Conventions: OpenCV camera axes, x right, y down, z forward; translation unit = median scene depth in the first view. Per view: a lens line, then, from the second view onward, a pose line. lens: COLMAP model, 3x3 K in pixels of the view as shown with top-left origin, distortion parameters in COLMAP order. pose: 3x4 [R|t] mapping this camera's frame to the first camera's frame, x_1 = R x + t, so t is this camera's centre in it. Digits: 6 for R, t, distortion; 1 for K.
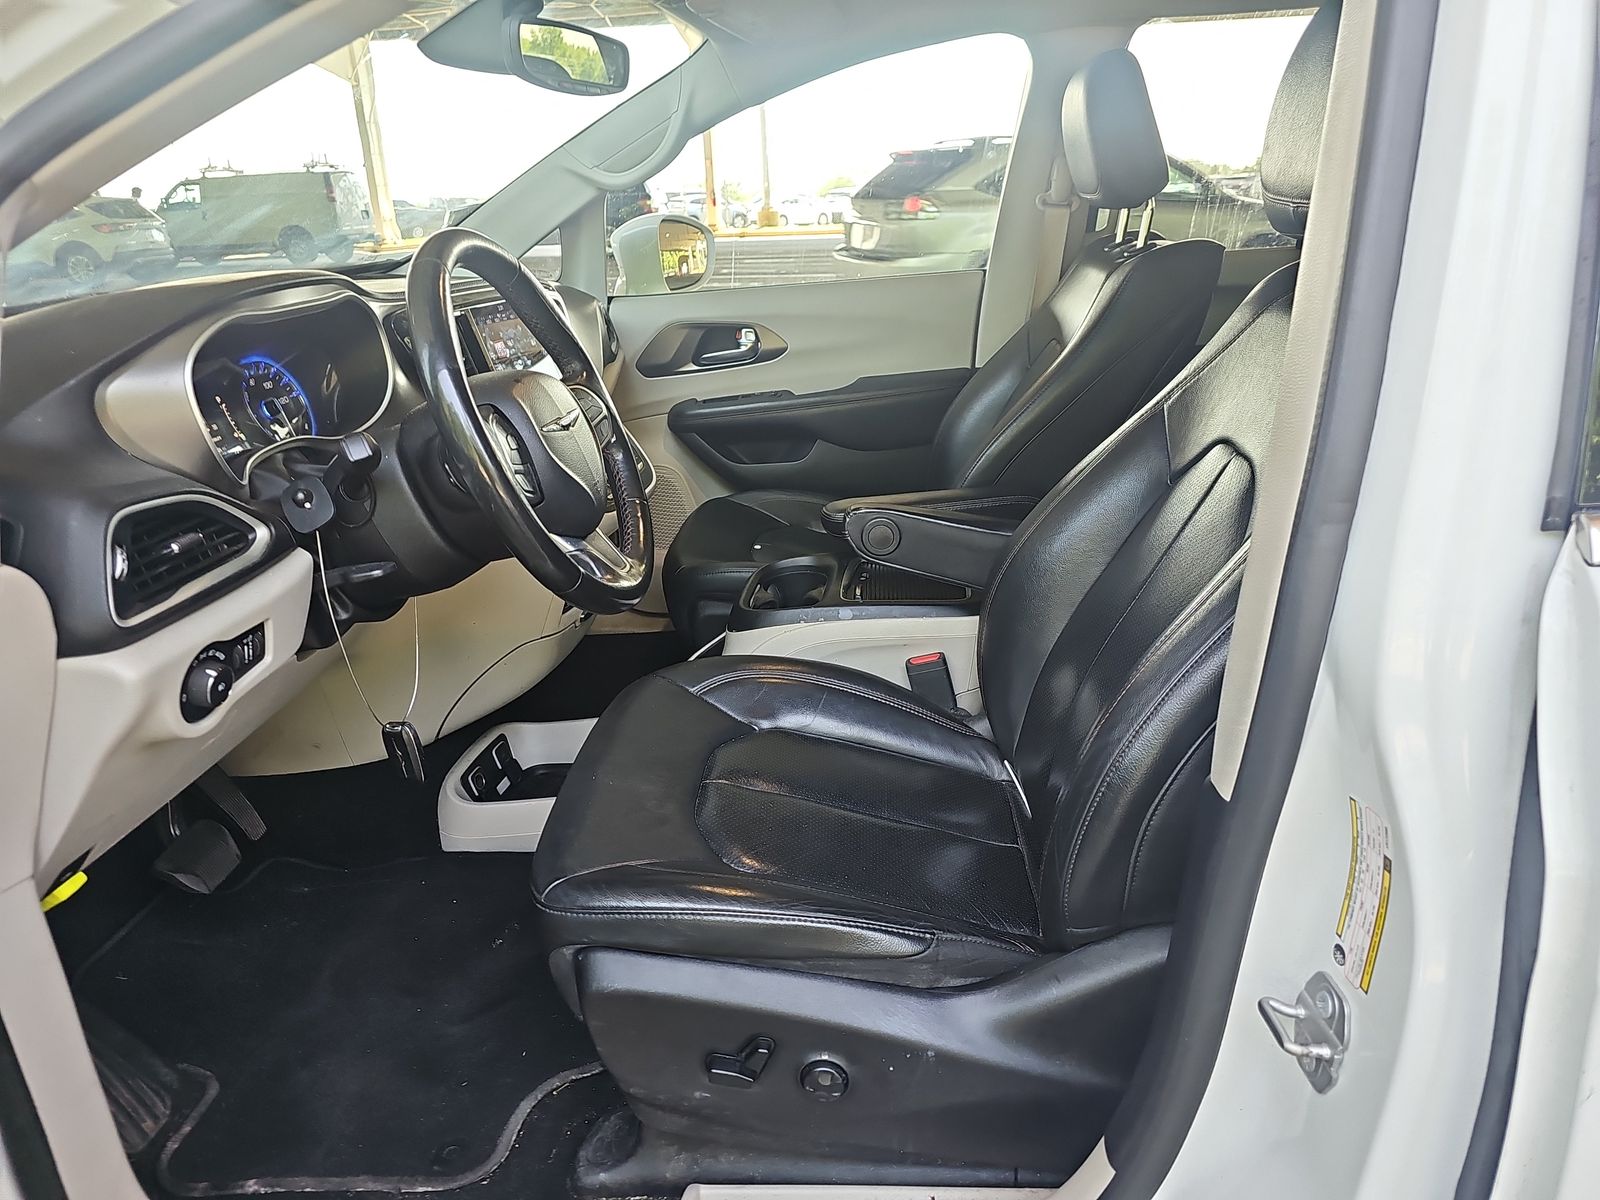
lens RADIAL K [[1064.2, 0, 798.7], [0, 1064.2, 593.7], [0, 0, 1]] dist [0.040330, -0.045080]
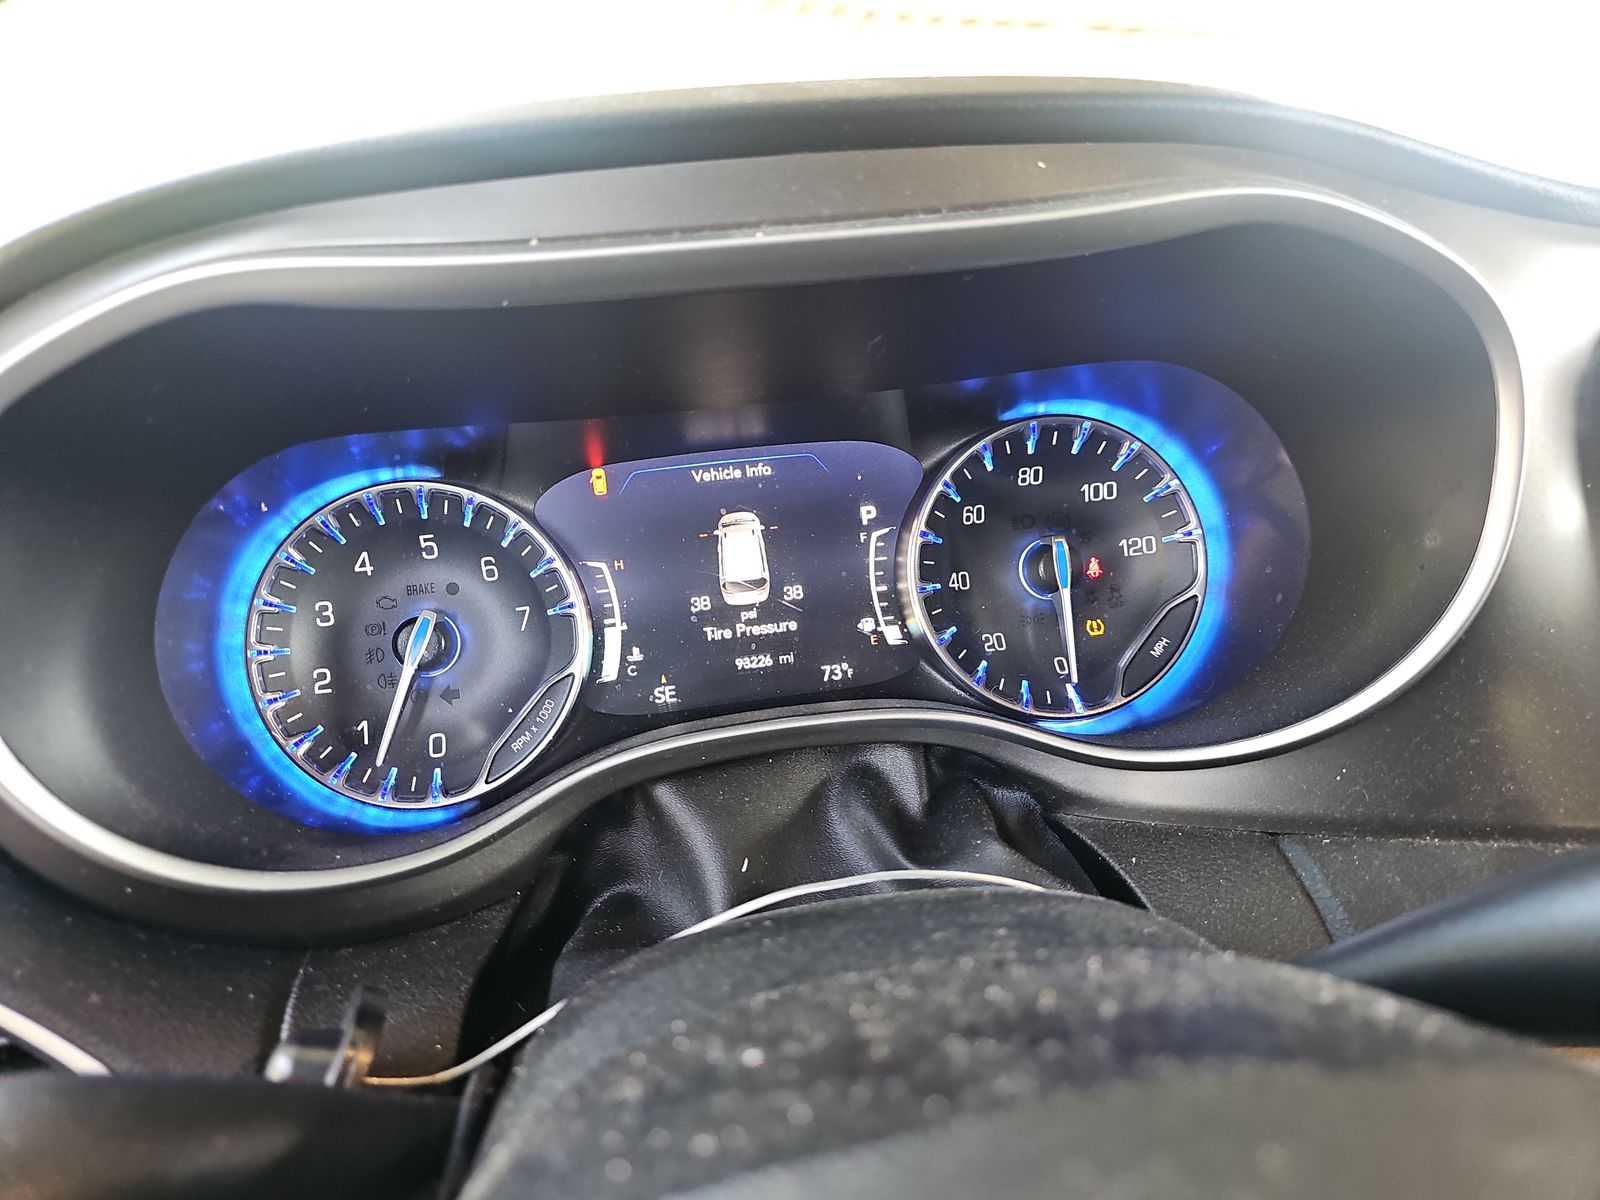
lens RADIAL K [[1064.2, 0, 798.7], [0, 1064.2, 593.7], [0, 0, 1]] dist [0.040330, -0.045080]
pose [[0.207895, 0.348068, -0.914127, -0.115875], [-0.277404, 0.917156, 0.286133, -0.124378], [0.937991, 0.194097, 0.287228, 0.446422]]
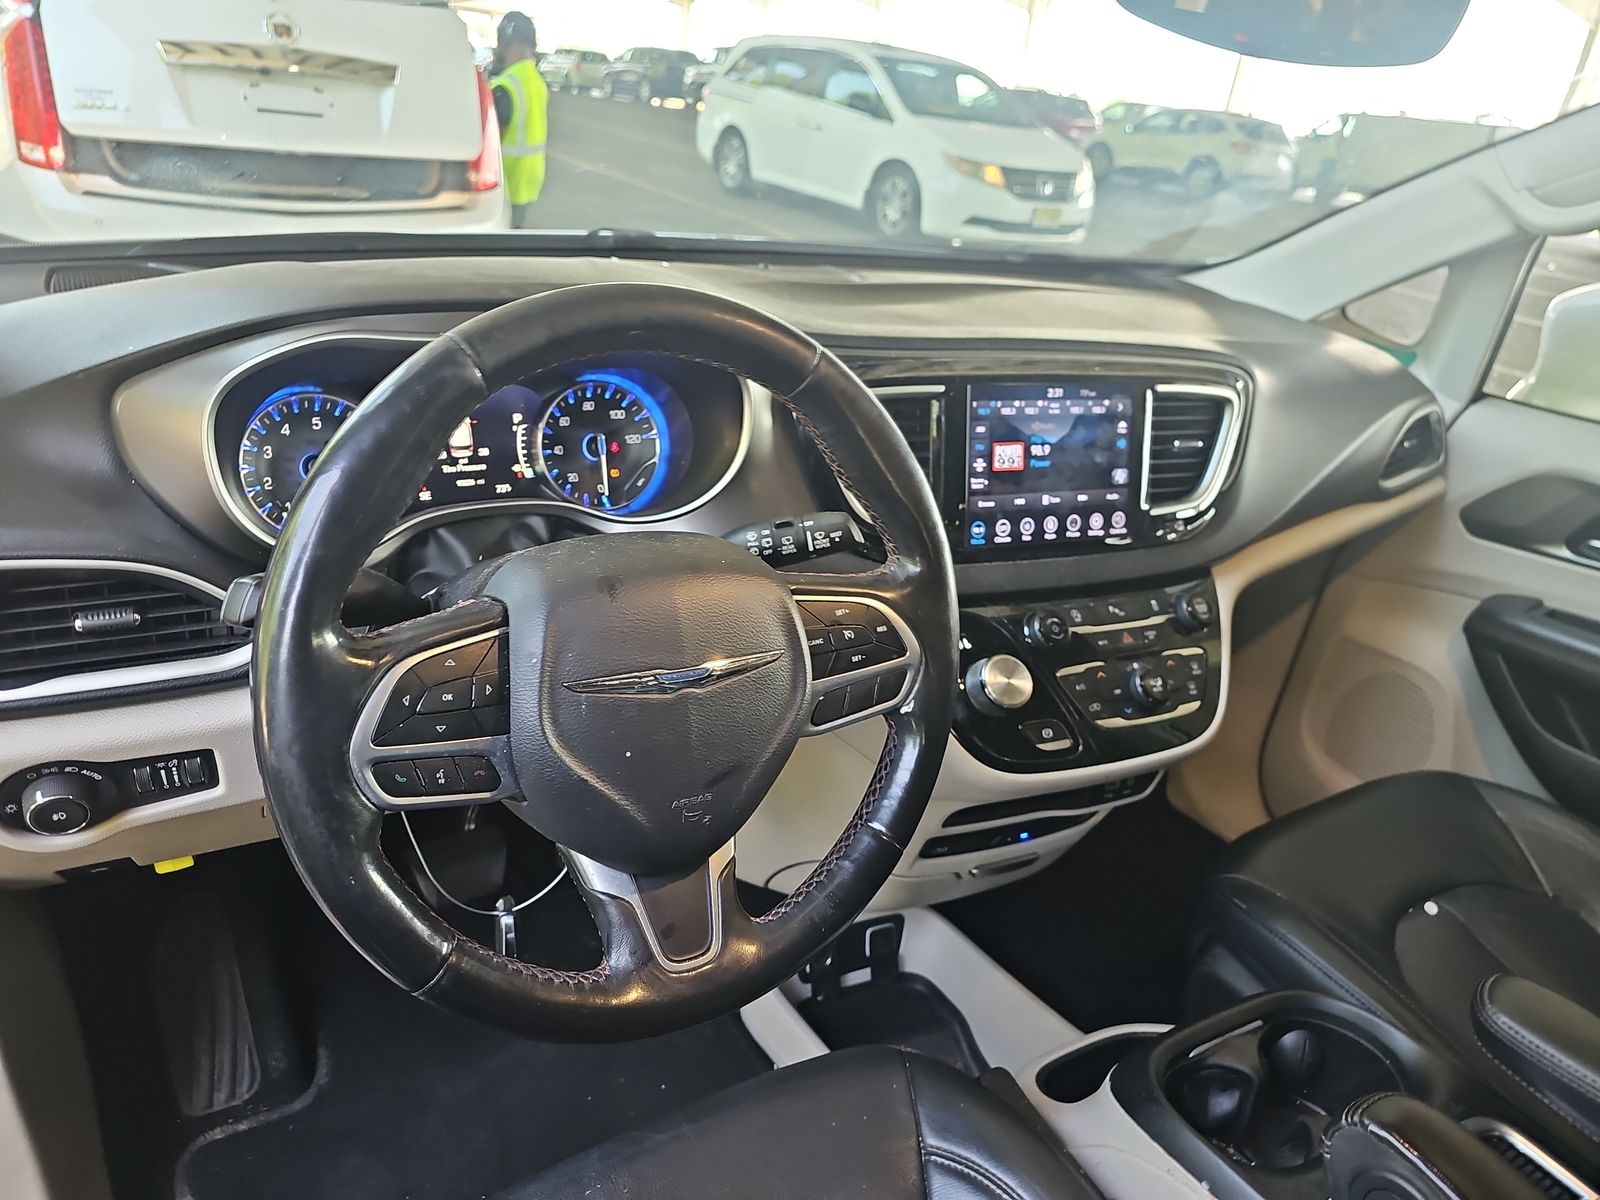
lens RADIAL K [[1064.2, 0, 798.7], [0, 1064.2, 593.7], [0, 0, 1]] dist [0.040330, -0.045080]
pose [[0.576488, 0.438047, -0.689765, 0.075335], [-0.402914, 0.886788, 0.226424, -0.161919], [0.710860, 0.147386, 0.687718, 0.321647]]
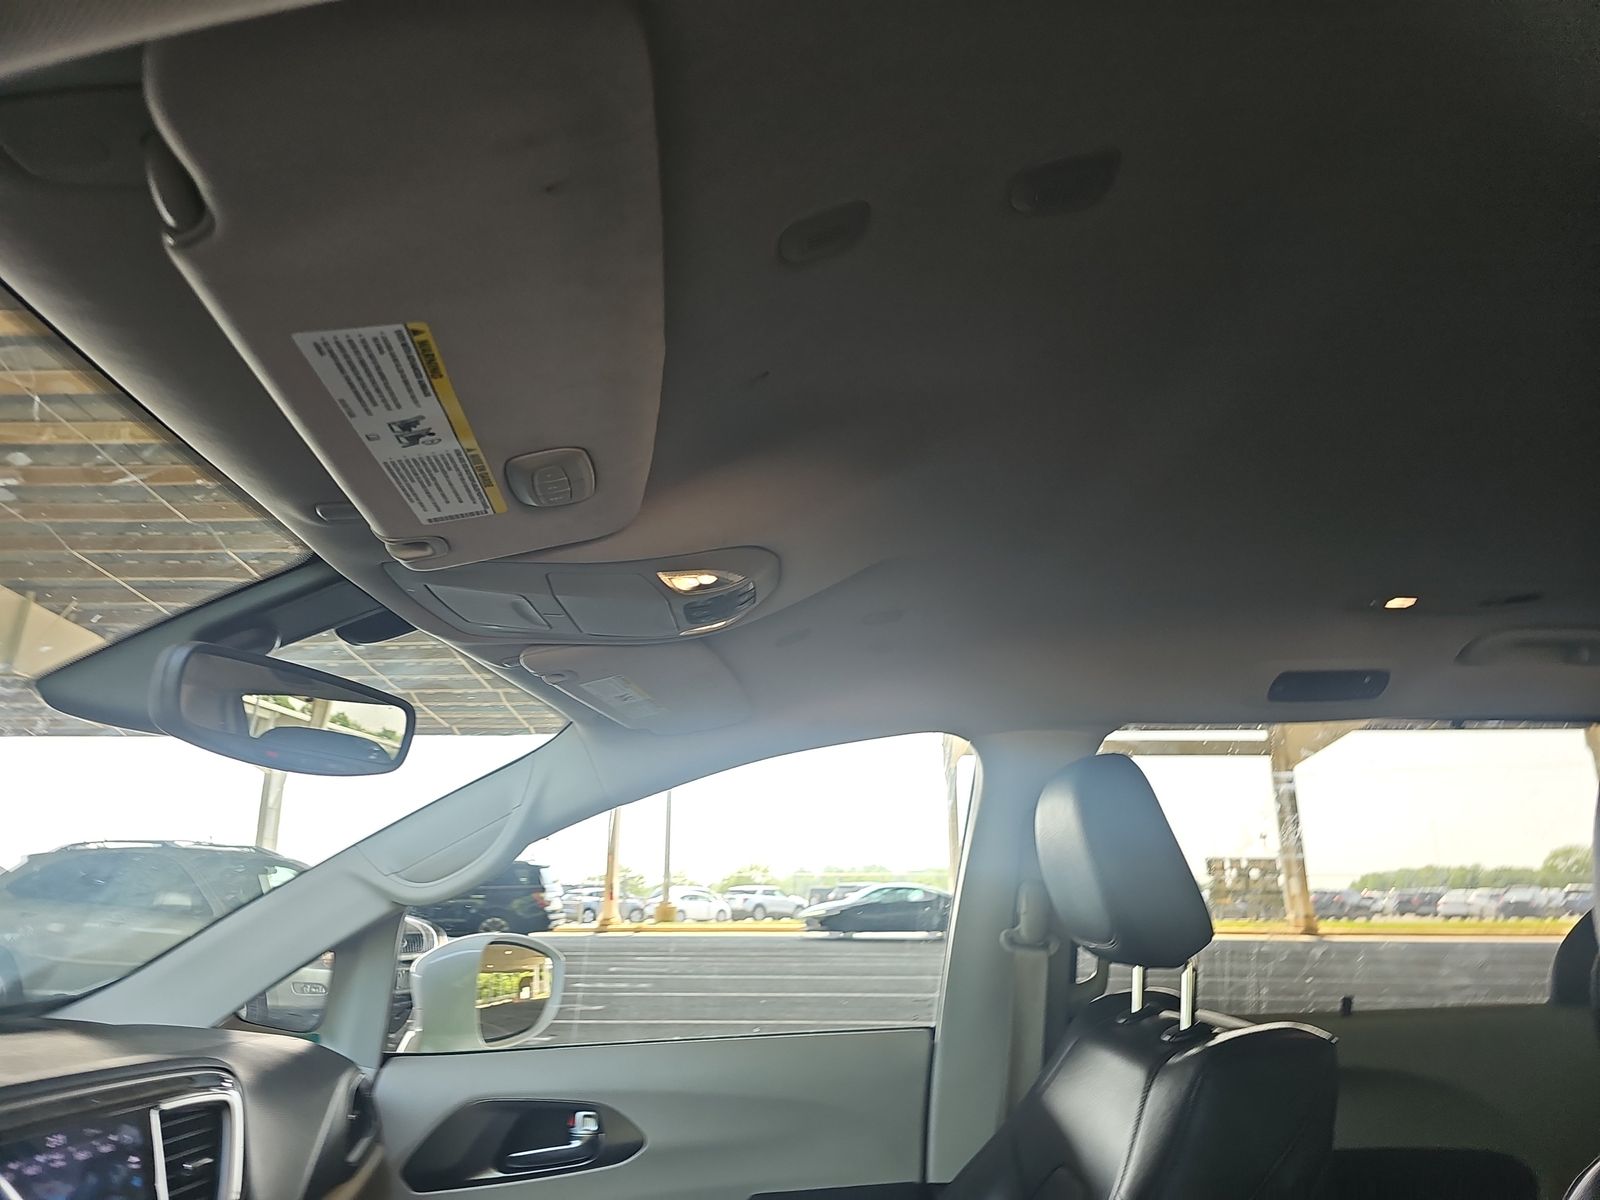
lens RADIAL K [[1064.2, 0, 798.7], [0, 1064.2, 593.7], [0, 0, 1]] dist [0.040330, -0.045080]
pose [[0.995516, 0.055000, 0.076963, 0.014967], [0.000769, 0.808873, -0.587982, -0.116325], [-0.094592, 0.585405, 0.805204, 0.260296]]
